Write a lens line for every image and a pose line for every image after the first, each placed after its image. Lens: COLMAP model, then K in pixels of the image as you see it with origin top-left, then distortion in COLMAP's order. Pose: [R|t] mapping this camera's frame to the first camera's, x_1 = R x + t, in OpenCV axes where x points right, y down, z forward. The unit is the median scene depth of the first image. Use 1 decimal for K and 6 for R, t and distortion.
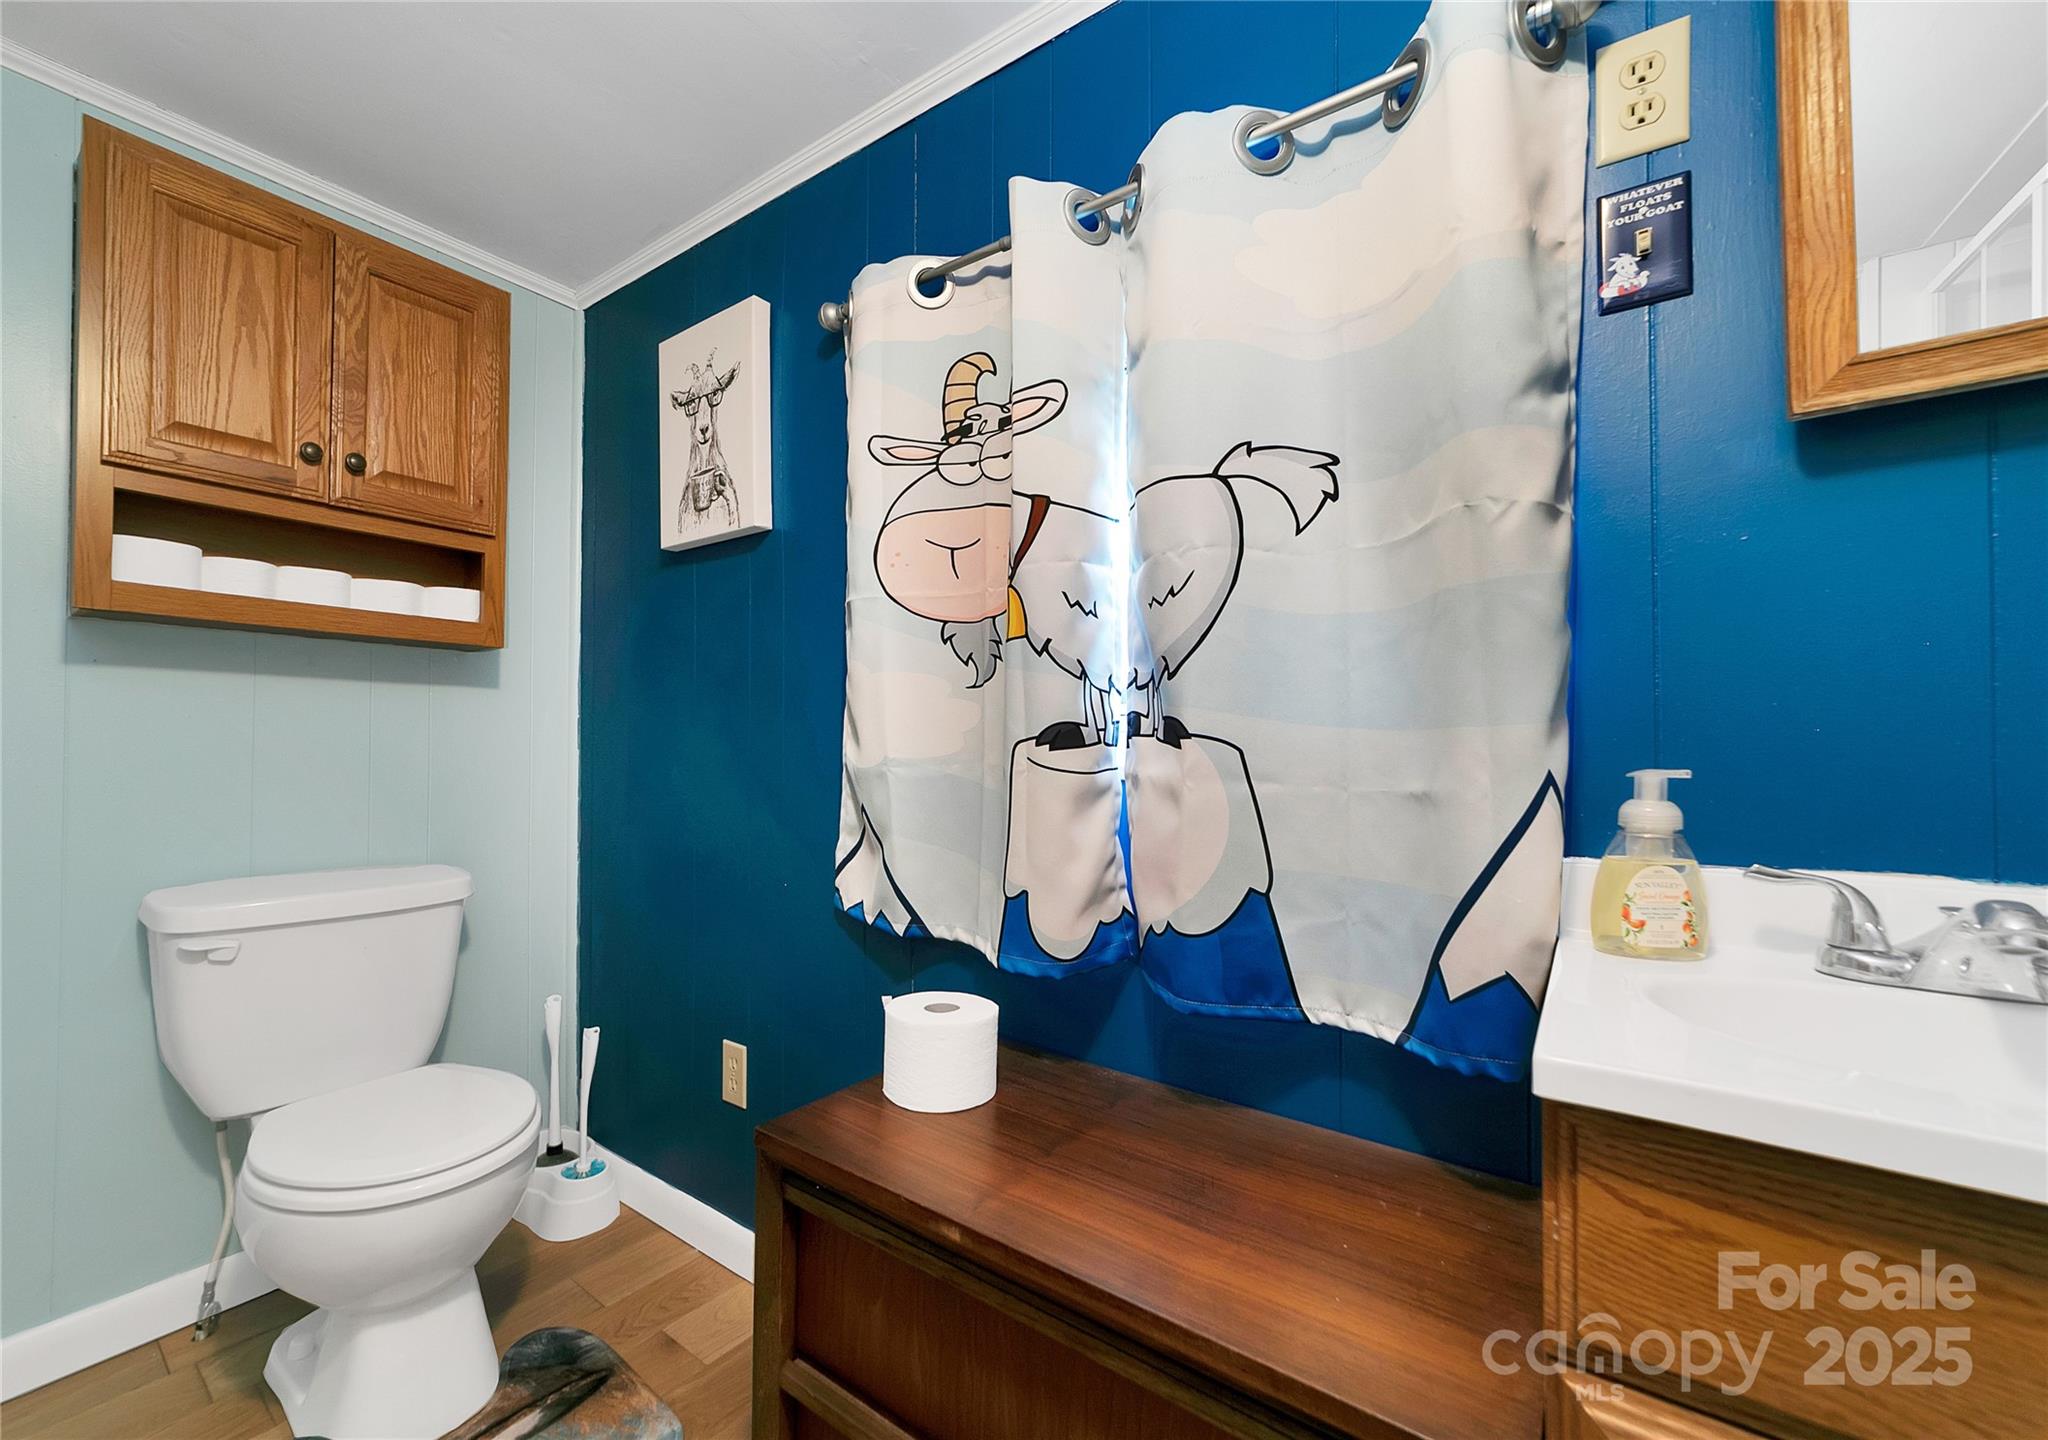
lens RADIAL K [[819.9, 0, 1024.3], [0, 819.9, 752.2], [0, 0, 1]] dist [0.000017, 0.000009]
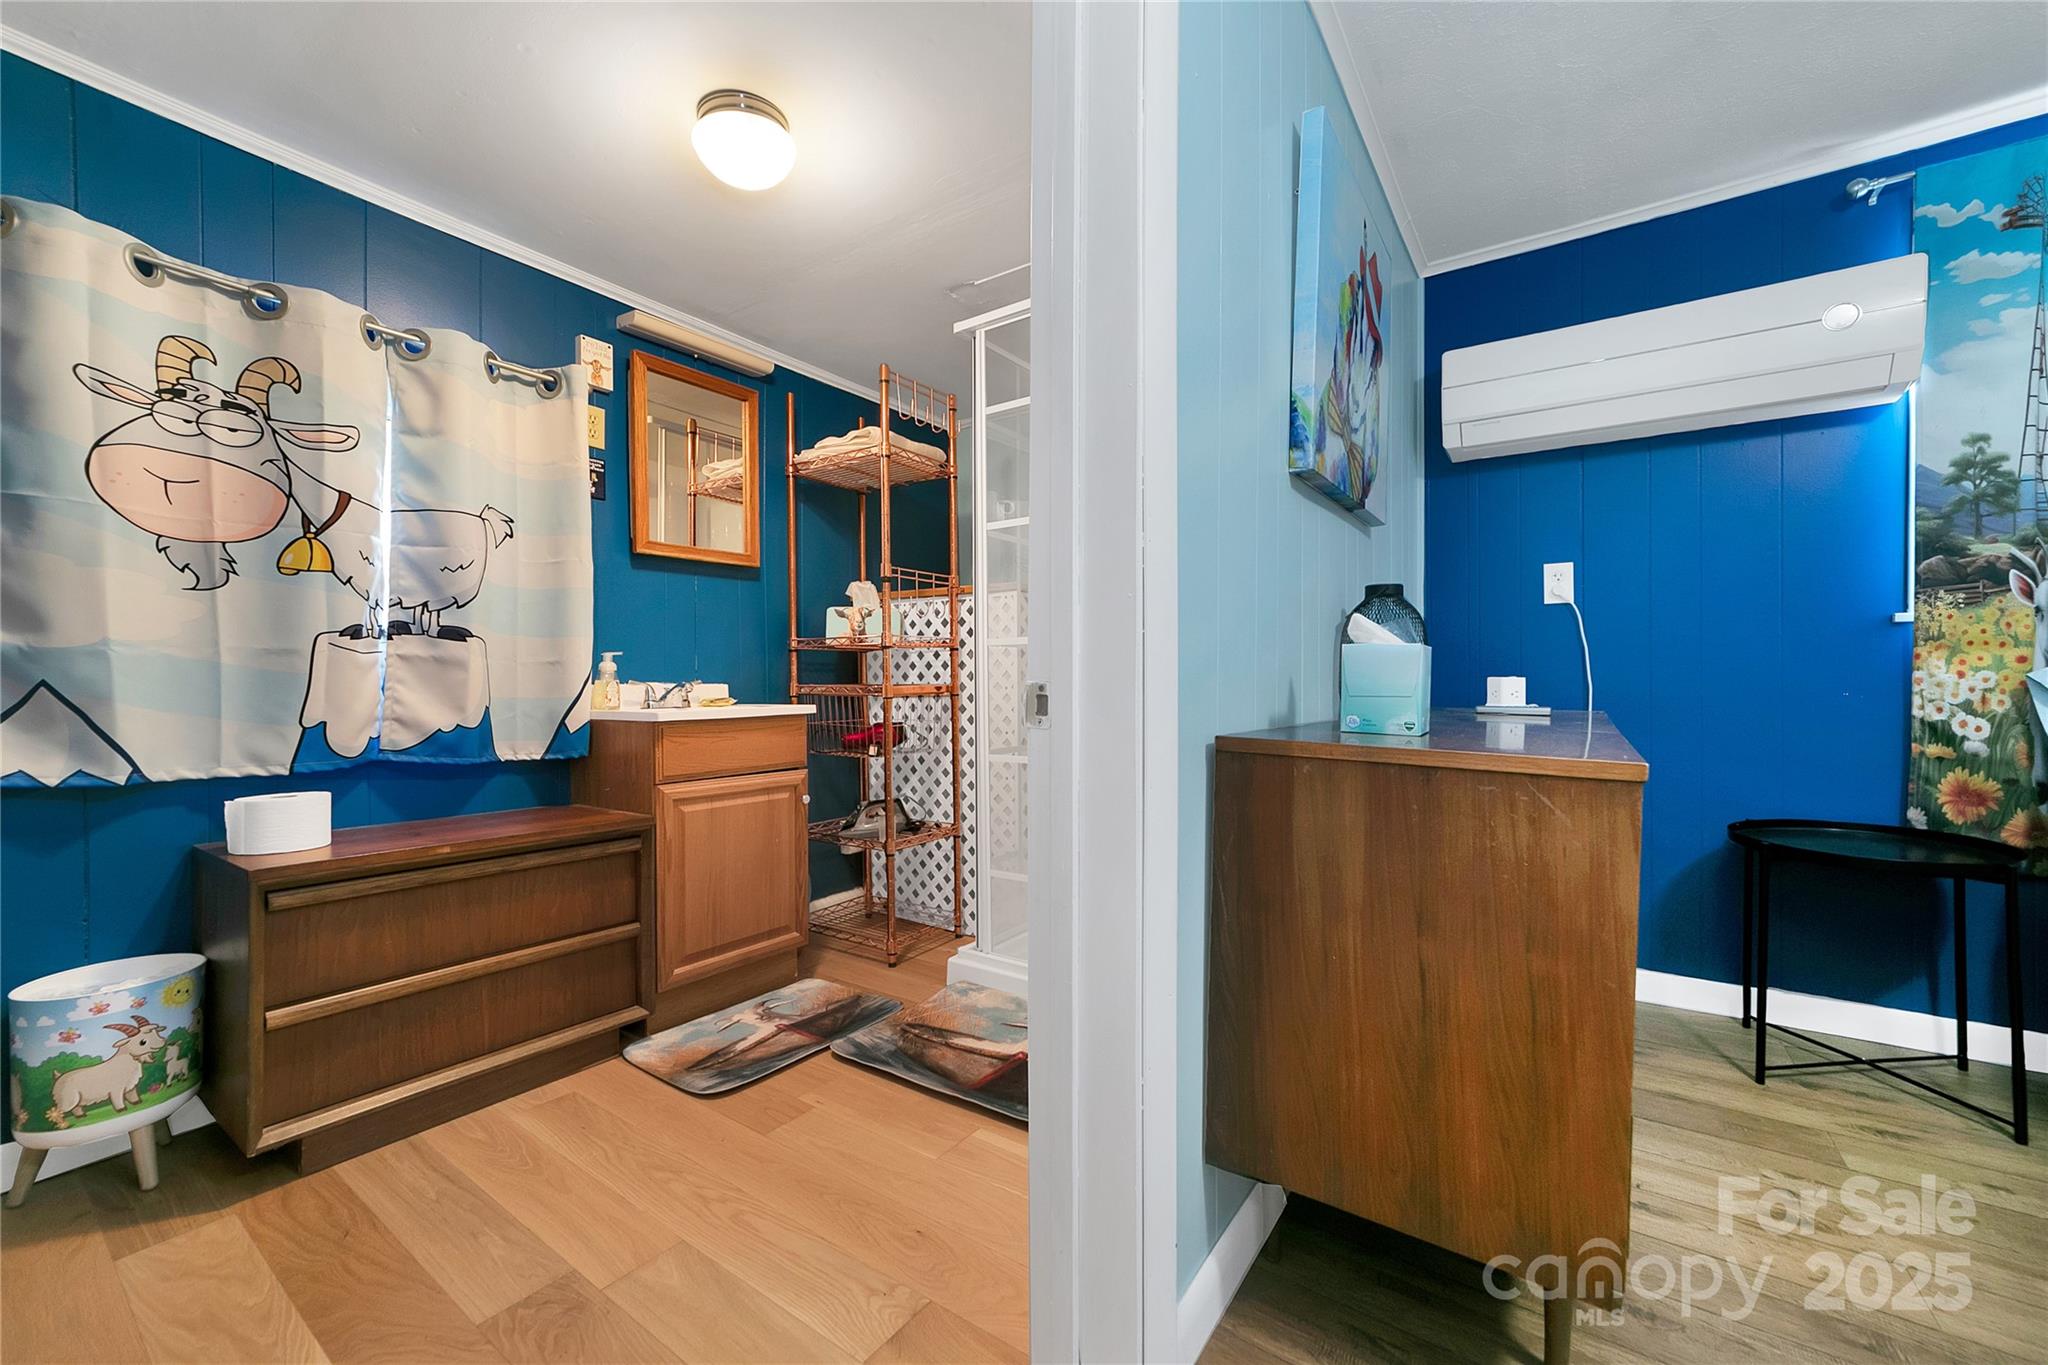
lens RADIAL K [[827.1, 0, 1027.7], [0, 827.1, 679.9], [0, 0, 1]] dist [-0.015093, 0.008586]
pose [[-0.002213, -0.013475, 0.999907, -1.574916], [-0.003832, 0.999902, 0.013466, 0.050334], [-0.999990, -0.003802, -0.002264, -0.406745]]
